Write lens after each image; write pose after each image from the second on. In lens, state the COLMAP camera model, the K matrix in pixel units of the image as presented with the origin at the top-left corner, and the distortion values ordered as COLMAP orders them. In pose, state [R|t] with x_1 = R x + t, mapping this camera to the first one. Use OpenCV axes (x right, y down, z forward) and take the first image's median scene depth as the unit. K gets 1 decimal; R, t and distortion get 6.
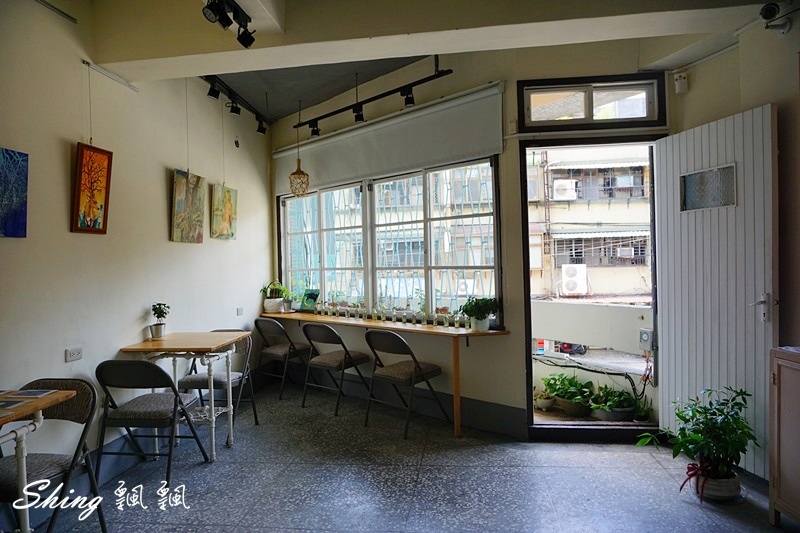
lens RADIAL K [[530.6, 0, 396.5], [0, 530.6, 262.5], [0, 0, 1]] dist [-0.051635, 0.035448]
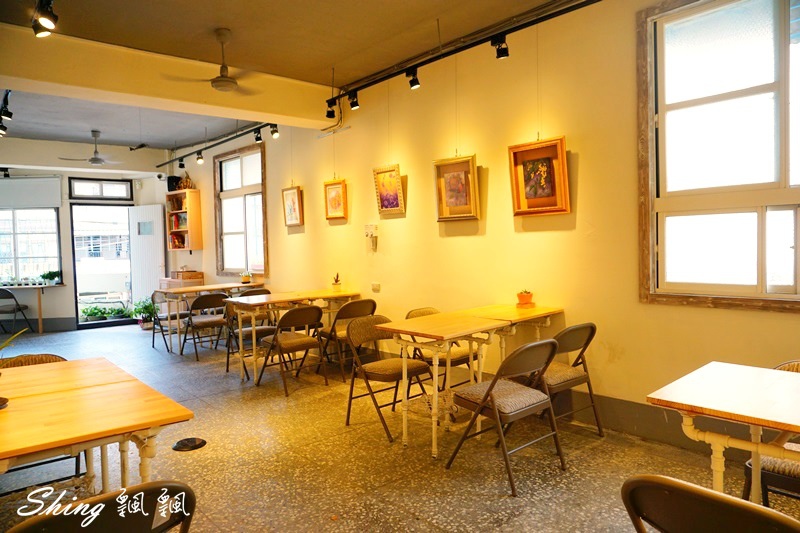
lens RADIAL K [[530.6, 0, 396.5], [0, 530.6, 262.5], [0, 0, 1]] dist [-0.051635, 0.035448]
pose [[0.657694, -0.021839, 0.752968, -0.544483], [0.013042, 0.999760, 0.017606, 0.012387], [-0.753172, -0.001759, 0.657821, -1.559939]]
